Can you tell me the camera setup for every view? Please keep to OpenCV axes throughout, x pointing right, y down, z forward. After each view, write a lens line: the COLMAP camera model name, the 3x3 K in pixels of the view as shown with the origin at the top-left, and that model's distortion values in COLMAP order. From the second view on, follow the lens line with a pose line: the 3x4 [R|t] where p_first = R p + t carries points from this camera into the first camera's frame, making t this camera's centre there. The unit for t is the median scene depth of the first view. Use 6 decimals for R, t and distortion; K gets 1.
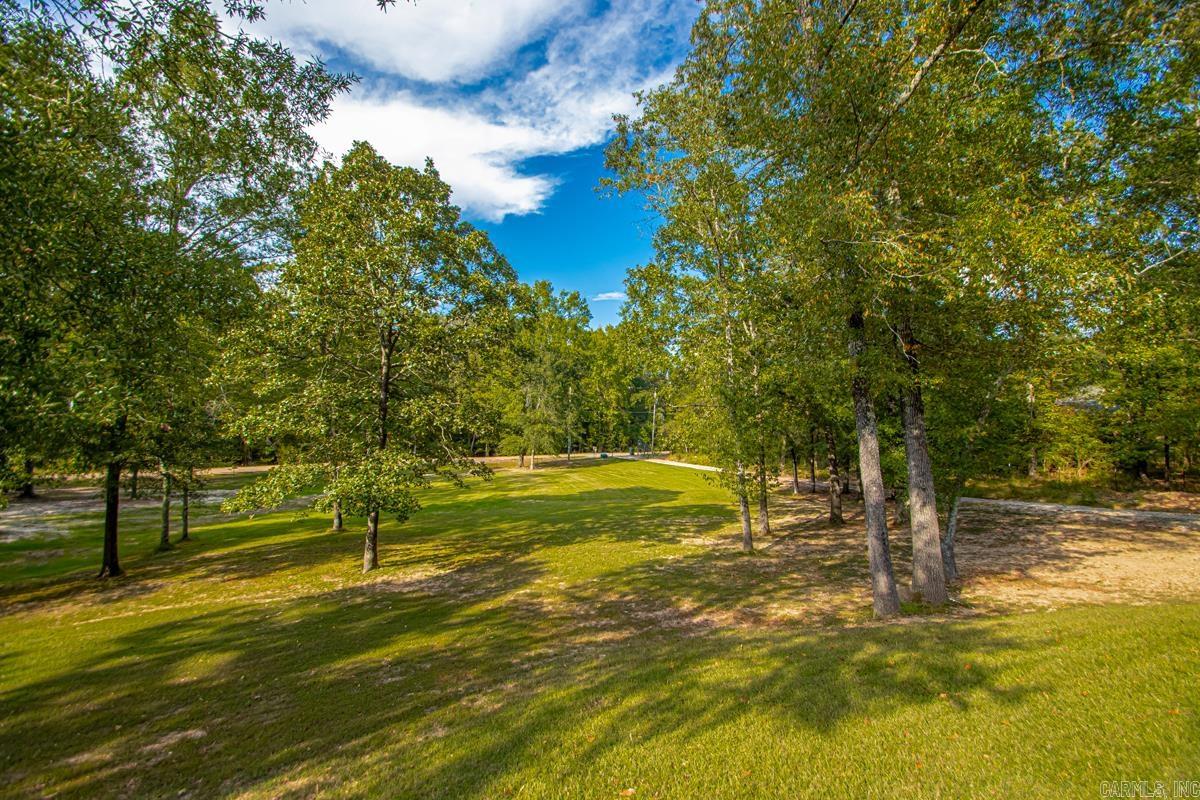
lens RADIAL K [[574.0, 0, 634.9], [0, 574.0, 399.7], [0, 0, 1]] dist [0.037207, -0.026476]
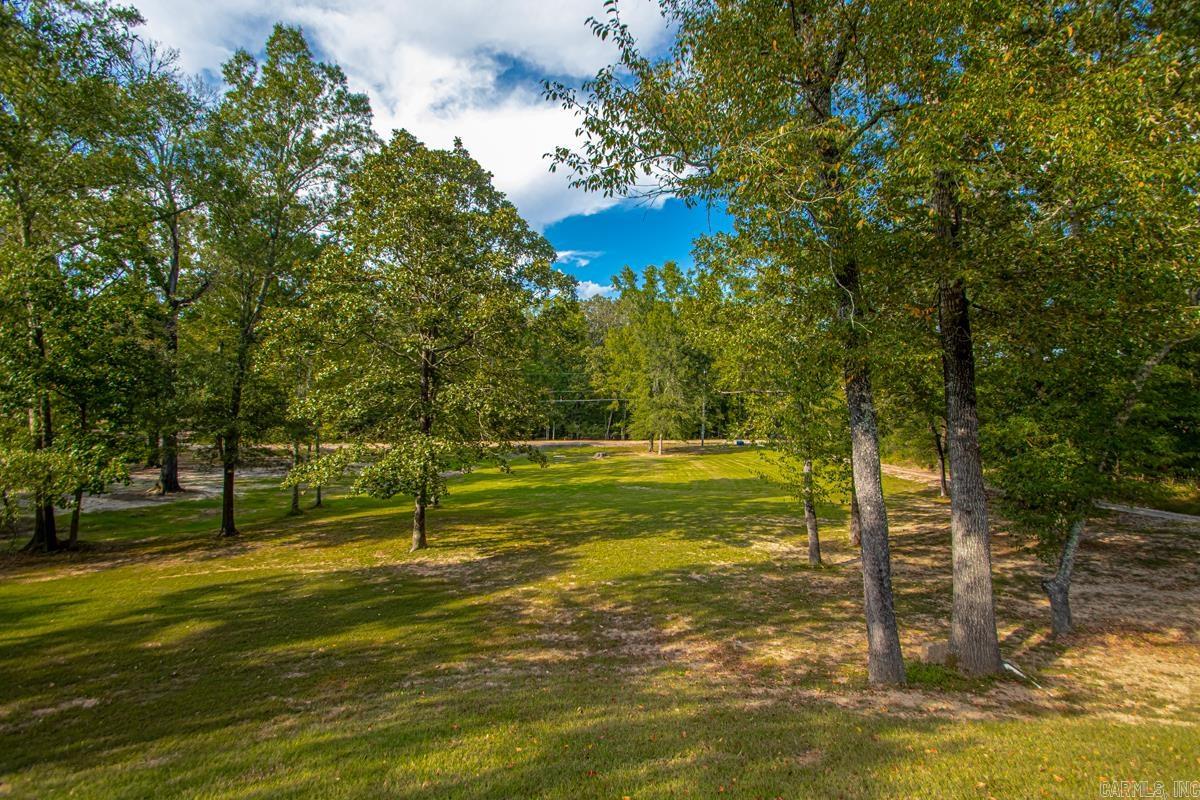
lens RADIAL K [[574.0, 0, 634.9], [0, 574.0, 399.7], [0, 0, 1]] dist [0.037207, -0.026476]
pose [[0.953976, 0.008444, -0.299763, 0.219858], [-0.000097, 0.999612, 0.027848, -0.001561], [0.299881, -0.026537, 0.953607, 0.139452]]
